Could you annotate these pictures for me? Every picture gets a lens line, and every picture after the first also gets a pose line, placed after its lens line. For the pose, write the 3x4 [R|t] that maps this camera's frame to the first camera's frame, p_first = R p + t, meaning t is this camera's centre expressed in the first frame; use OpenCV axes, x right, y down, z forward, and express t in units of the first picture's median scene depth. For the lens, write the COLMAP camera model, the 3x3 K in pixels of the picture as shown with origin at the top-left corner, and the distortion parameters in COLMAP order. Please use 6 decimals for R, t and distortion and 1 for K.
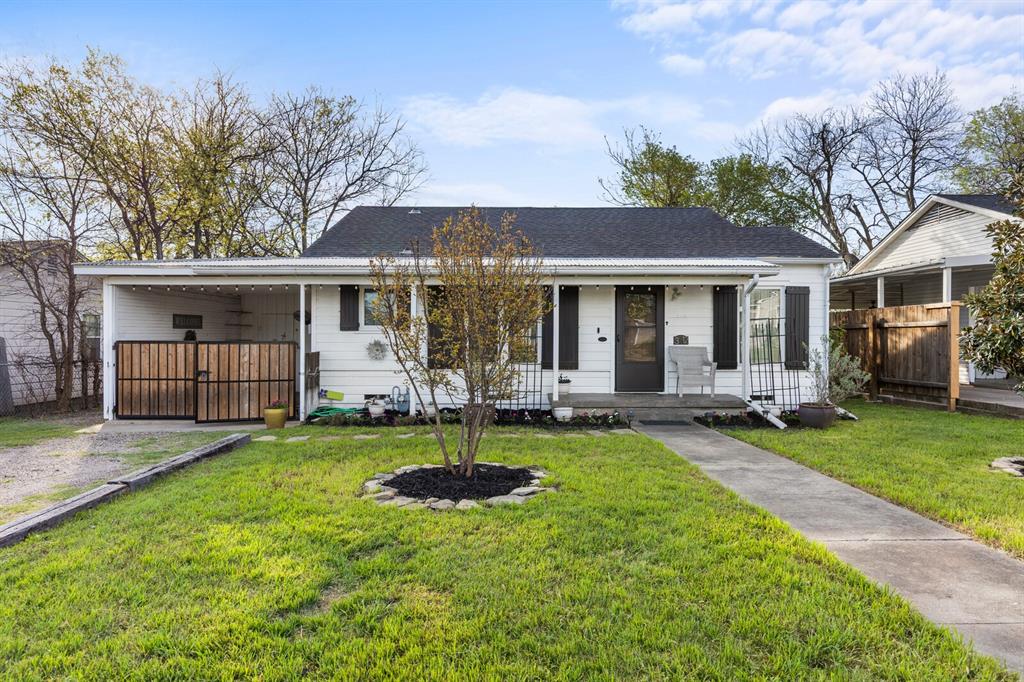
lens RADIAL K [[607.6, 0, 512.6], [0, 607.6, 336.8], [0, 0, 1]] dist [-0.001503, 0.002189]
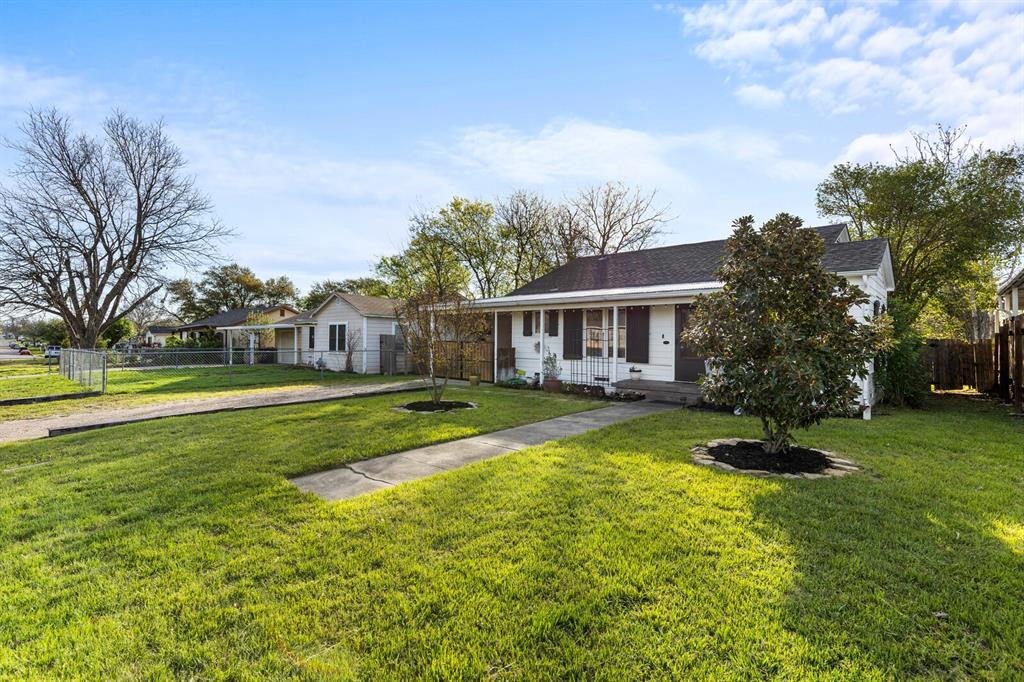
lens RADIAL K [[466.7, 0, 515.7], [0, 466.7, 341.4], [0, 0, 1]] dist [0.011295, -0.000100]
pose [[0.746308, 0.009590, -0.665532, 0.606647], [-0.006810, 0.999954, 0.006771, -0.003851], [0.665566, -0.000521, 0.746339, -0.034260]]
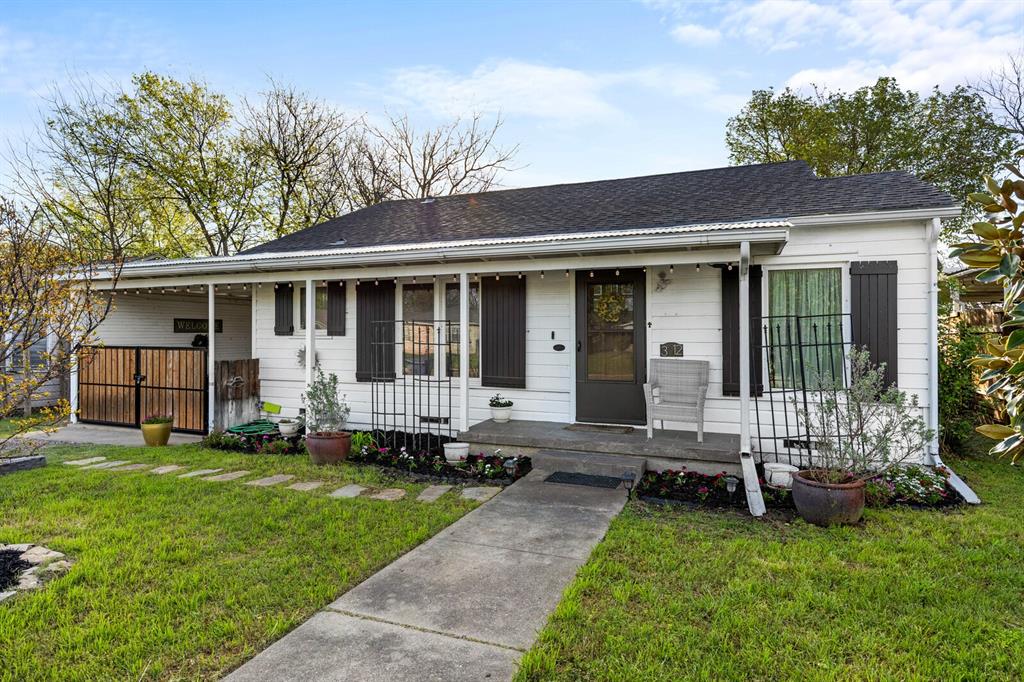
lens RADIAL K [[571.4, 0, 511.8], [0, 571.4, 340.6], [0, 0, 1]] dist [0.007361, 0.001743]
pose [[0.928900, 0.004088, -0.370308, 0.347702], [-0.002118, 0.999981, 0.005728, -0.008174], [0.370324, -0.004537, 0.928892, 0.348617]]
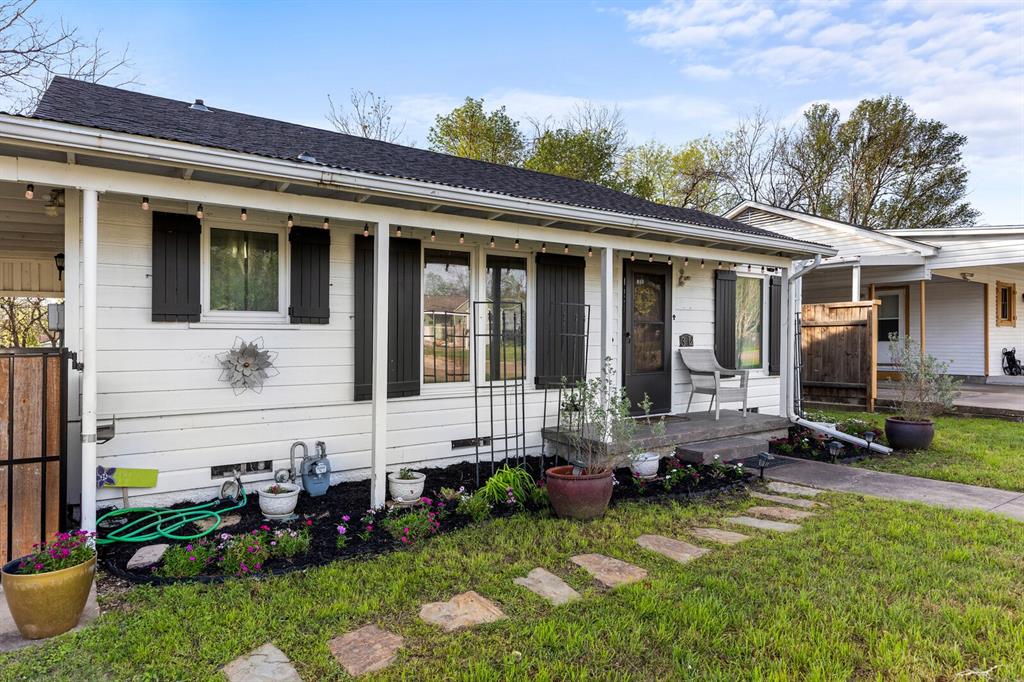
lens RADIAL K [[609.1, 0, 510.9], [0, 609.1, 336.8], [0, 0, 1]] dist [0.009282, -0.001240]
pose [[0.824661, -0.000819, 0.565627, -0.317278], [0.003617, 0.999986, -0.003825, 0.002943], [-0.565616, 0.005200, 0.824652, 0.511560]]
